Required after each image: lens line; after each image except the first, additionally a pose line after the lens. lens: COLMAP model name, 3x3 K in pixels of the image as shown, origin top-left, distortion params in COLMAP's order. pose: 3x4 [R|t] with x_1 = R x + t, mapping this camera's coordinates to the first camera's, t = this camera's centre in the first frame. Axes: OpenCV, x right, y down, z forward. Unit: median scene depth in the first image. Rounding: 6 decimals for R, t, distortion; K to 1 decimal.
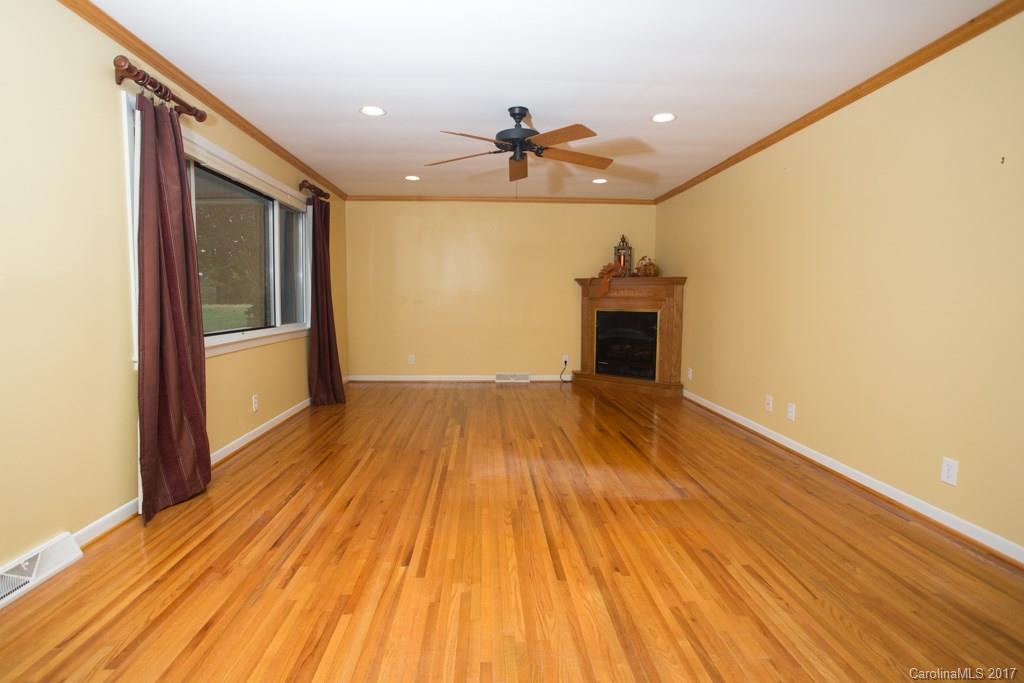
lens RADIAL K [[503.0, 0, 512.0], [0, 503.0, 341.5], [0, 0, 1]] dist [-0.030929, 0.000585]
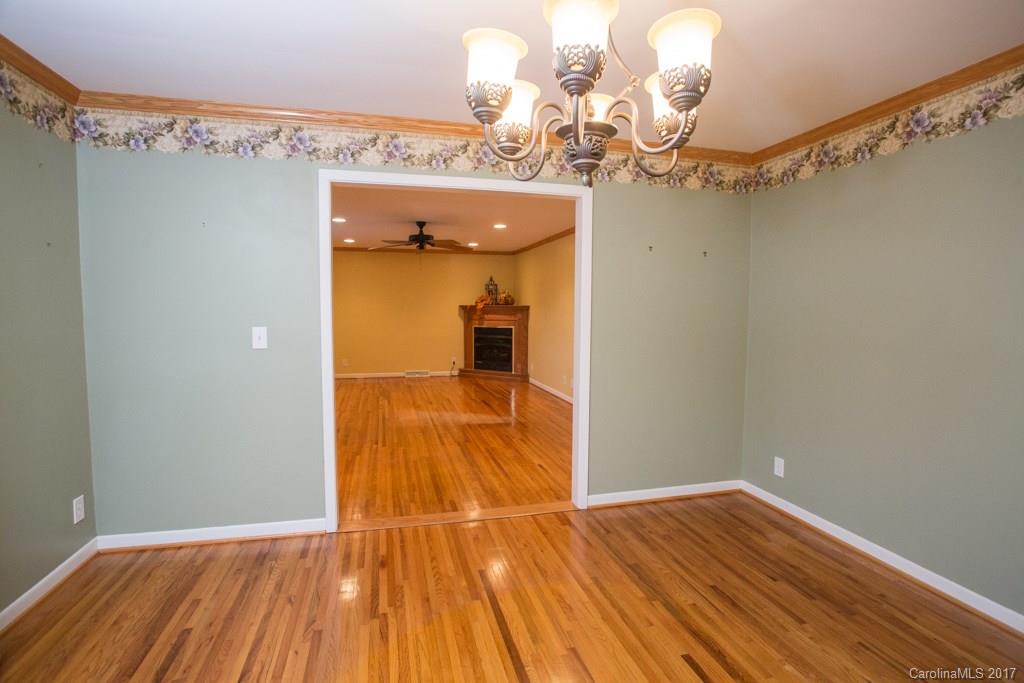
lens RADIAL K [[503.0, 0, 512.0], [0, 503.0, 341.5], [0, 0, 1]] dist [-0.030929, 0.000585]
pose [[0.980055, -0.013828, 0.198246, -0.030296], [0.016860, 0.999765, -0.013615, 0.006196], [-0.198011, 0.016686, 0.980058, -0.853316]]
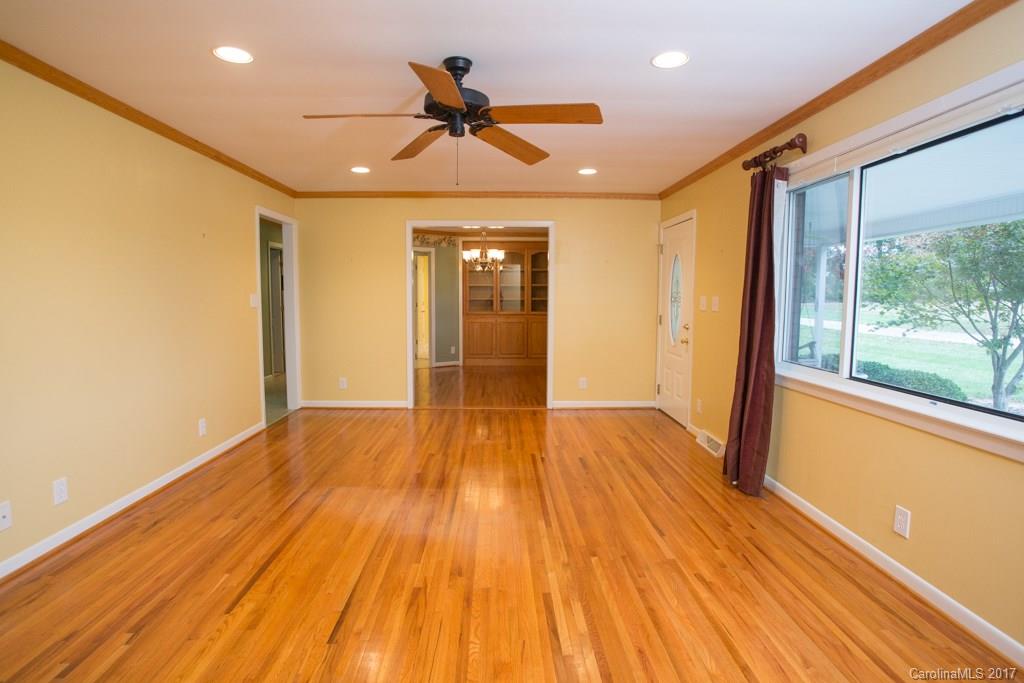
lens RADIAL K [[503.0, 0, 512.0], [0, 503.0, 341.5], [0, 0, 1]] dist [-0.030929, 0.000585]
pose [[-0.999597, -0.013066, 0.025206, -0.082499], [-0.008432, 0.984378, 0.175864, -0.193679], [-0.027110, 0.175581, -0.984092, 1.674365]]
